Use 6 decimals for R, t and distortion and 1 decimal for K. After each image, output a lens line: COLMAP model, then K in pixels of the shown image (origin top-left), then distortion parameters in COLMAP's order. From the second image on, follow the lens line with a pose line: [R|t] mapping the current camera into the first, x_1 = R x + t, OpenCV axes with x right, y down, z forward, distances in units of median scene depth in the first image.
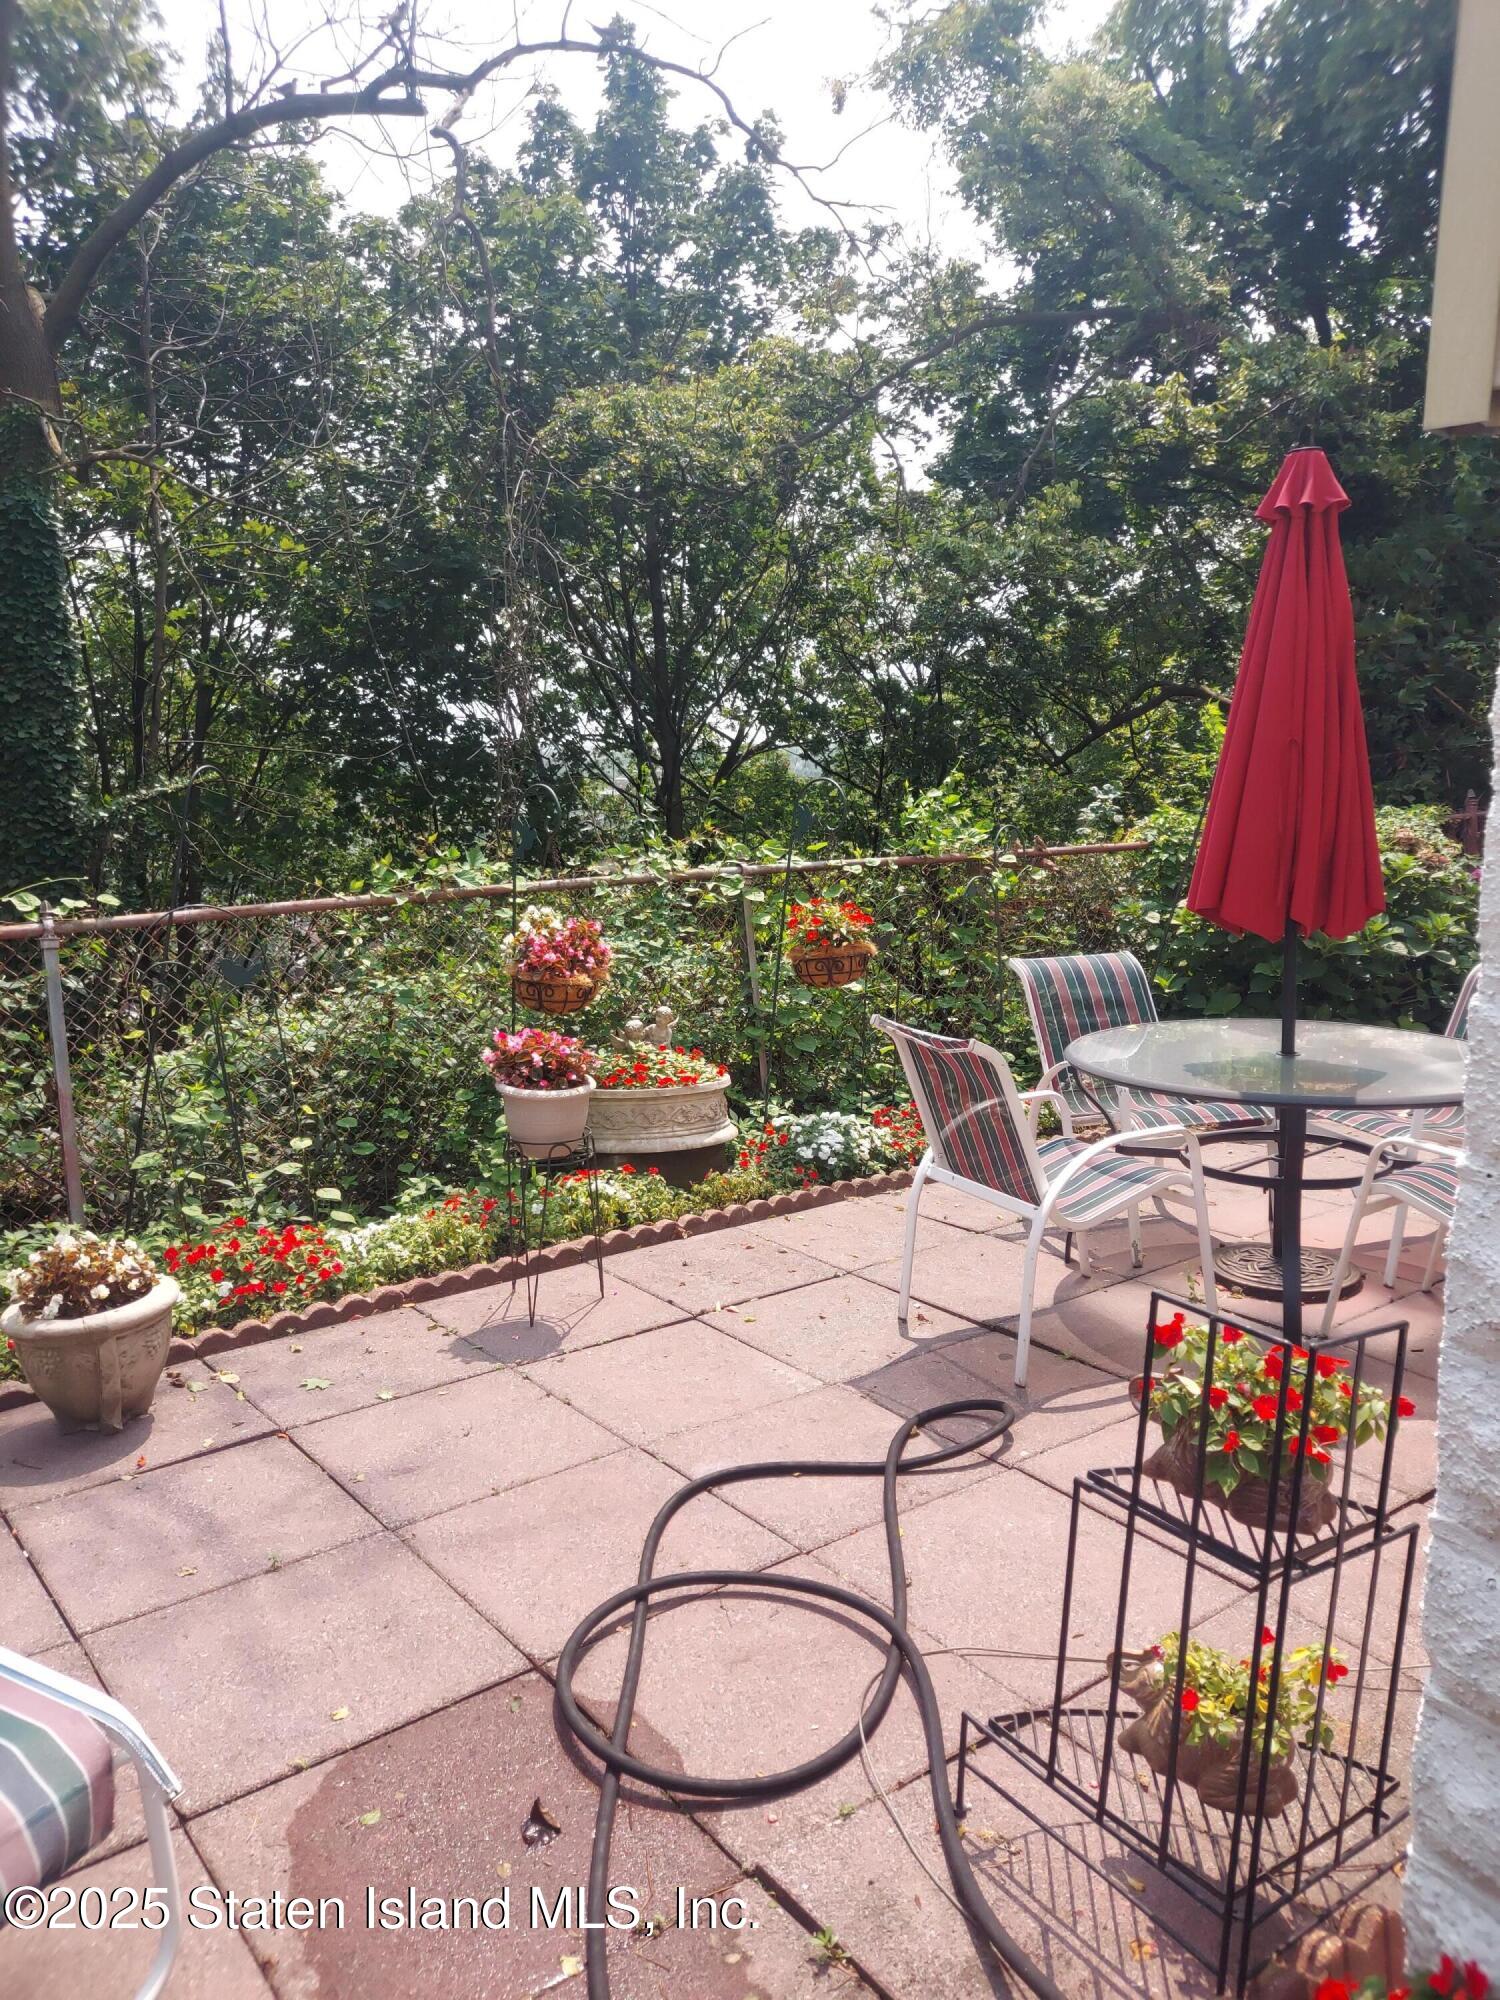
lens RADIAL K [[1465.6, 0, 751.0], [0, 1465.6, 934.7], [0, 0, 1]] dist [0.073124, -0.080780]
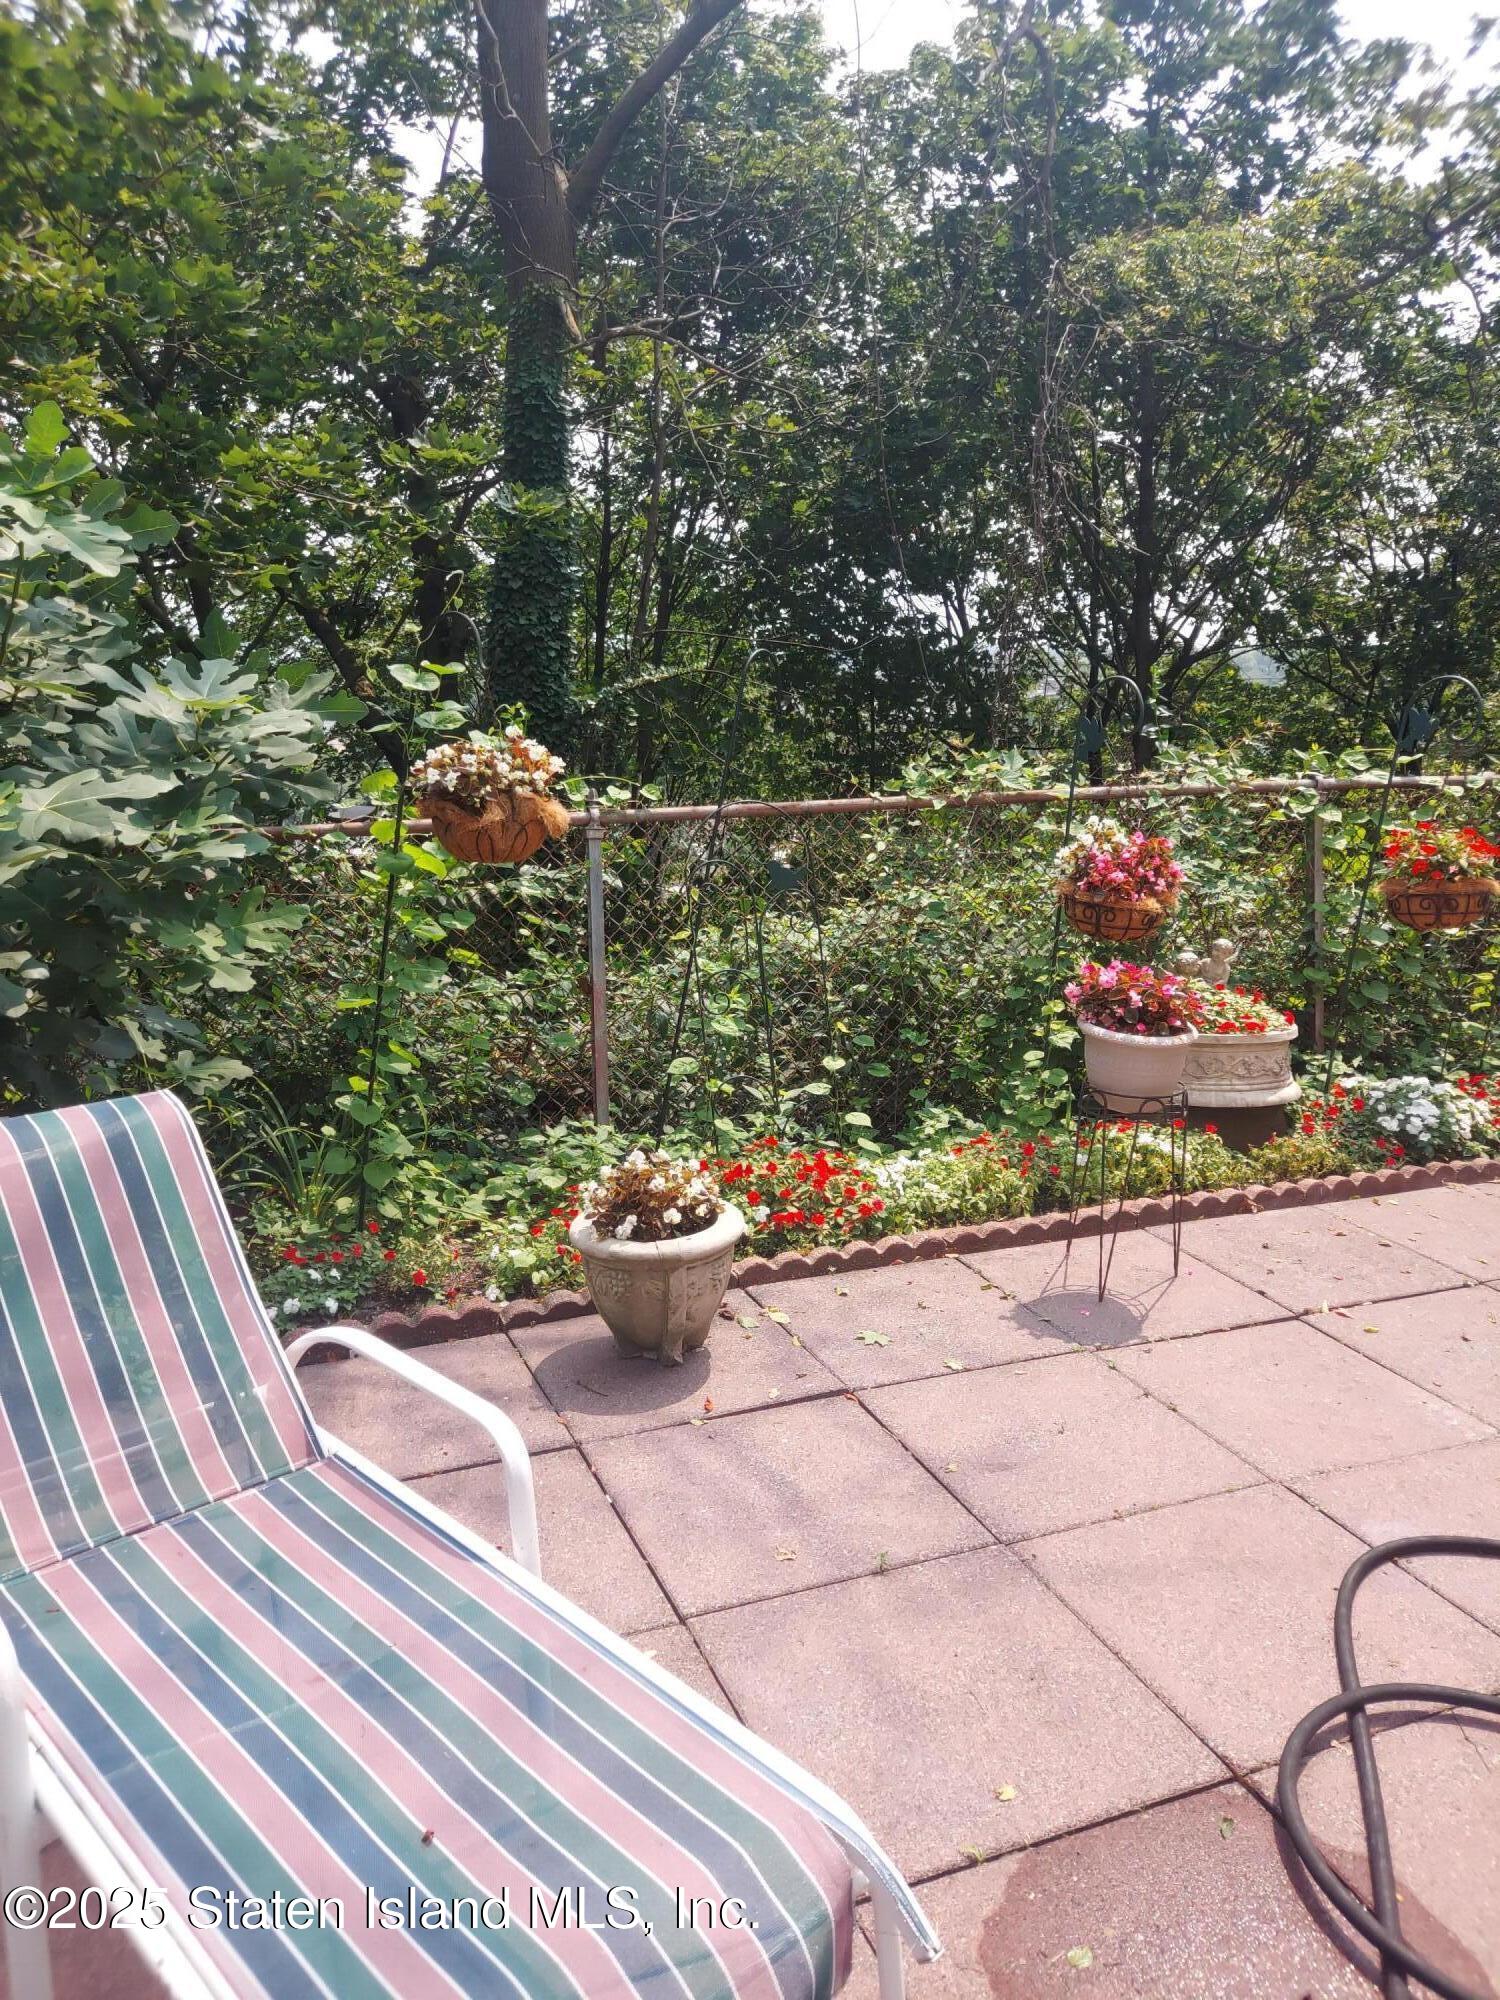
lens RADIAL K [[1494.1, 0, 748.4], [0, 1494.1, 912.5], [0, 0, 1]] dist [0.071463, -0.084638]
pose [[0.962573, 0.063498, -0.263479, -0.114691], [-0.050741, 0.997199, 0.054952, -0.001214], [0.266231, -0.039526, 0.963099, 0.087664]]
